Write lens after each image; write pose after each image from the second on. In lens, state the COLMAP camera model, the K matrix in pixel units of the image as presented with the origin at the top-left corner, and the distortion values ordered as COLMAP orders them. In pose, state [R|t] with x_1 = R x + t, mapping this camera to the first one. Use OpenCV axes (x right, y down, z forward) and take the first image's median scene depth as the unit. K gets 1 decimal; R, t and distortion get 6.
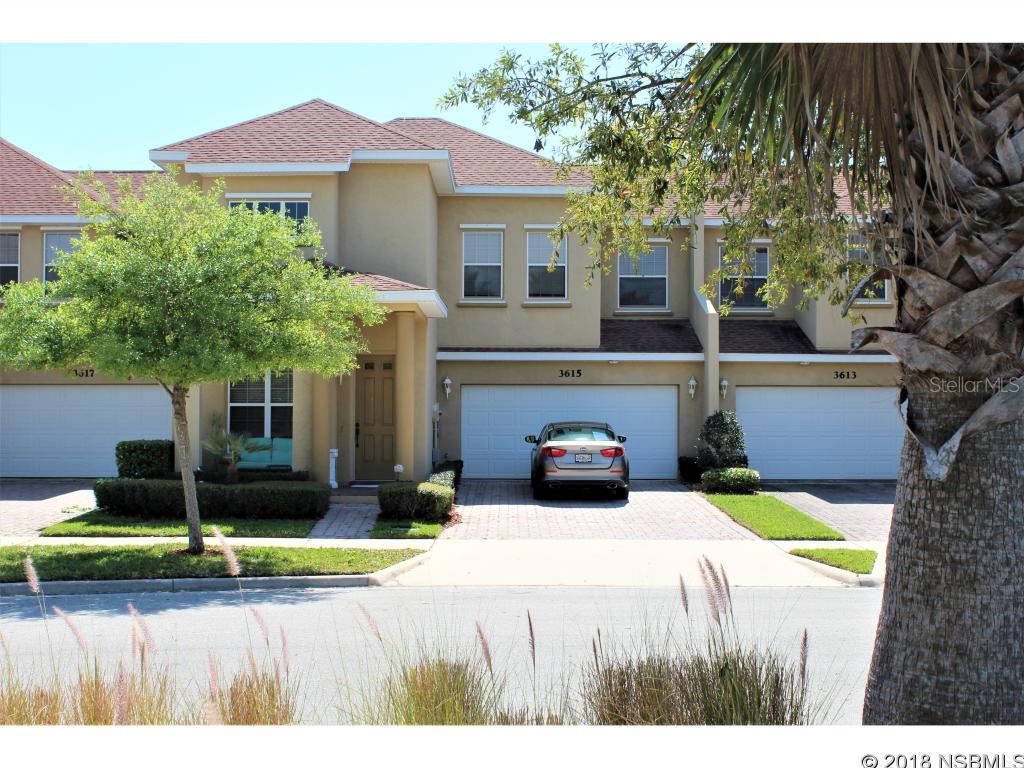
lens RADIAL K [[1363.6, 0, 512.0], [0, 1363.6, 384.0], [0, 0, 1]] dist [-0.008028, -0.007779]
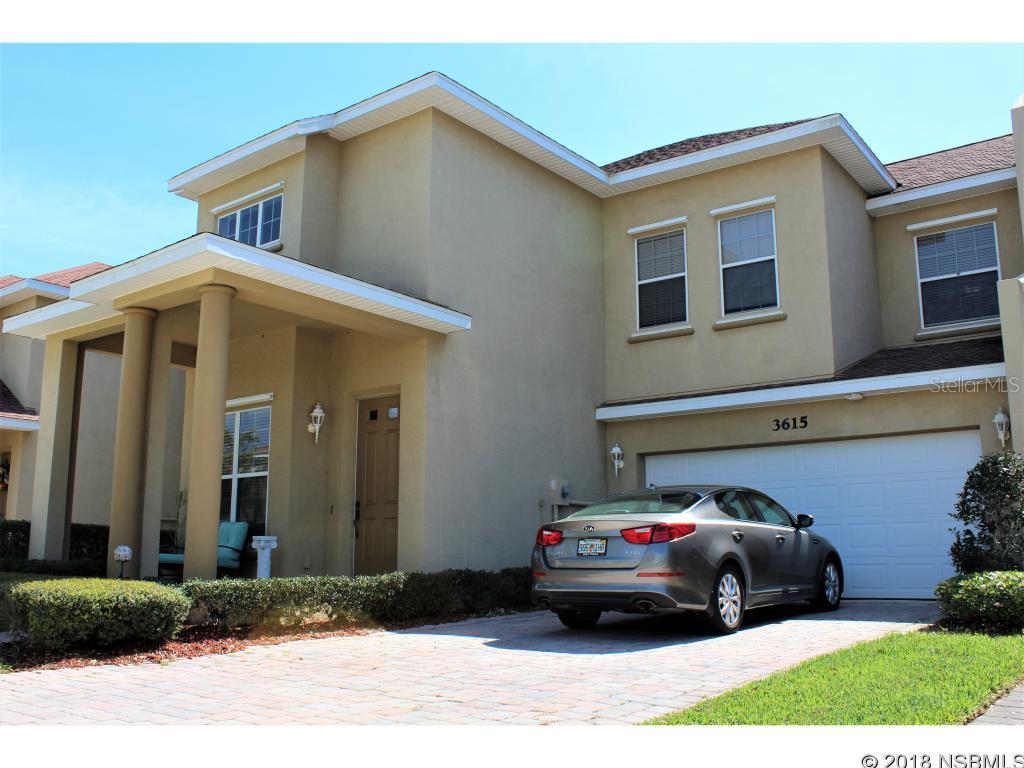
lens RADIAL K [[956.2, 0, 512.0], [0, 956.2, 384.0], [0, 0, 1]] dist [-0.080048, 0.002773]
pose [[0.798527, -0.112799, -0.591296, 0.198797], [0.015831, 0.985882, -0.166693, 0.044358], [0.601750, 0.123748, 0.789039, 0.584435]]
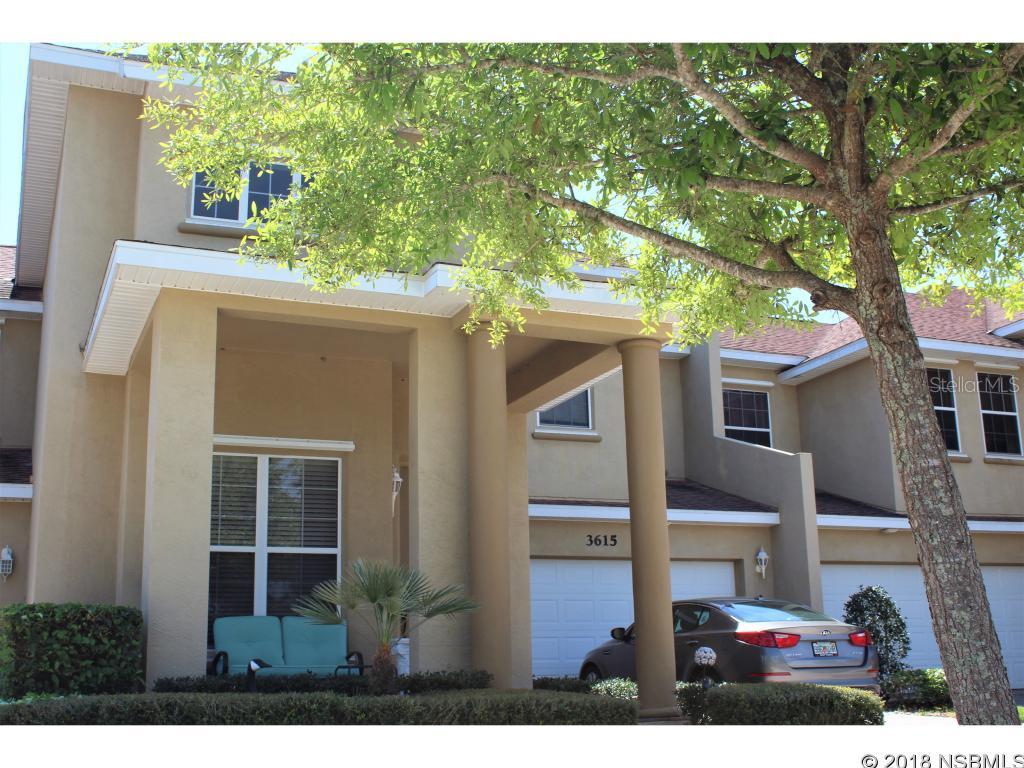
lens RADIAL K [[1202.2, 0, 512.0], [0, 1202.2, 384.0], [0, 0, 1]] dist [-0.109573, -0.007740]
pose [[0.923483, 0.070169, 0.377167, -0.221375], [0.013955, 0.976336, -0.215808, 0.042924], [-0.383385, 0.204559, 0.900651, 0.481497]]
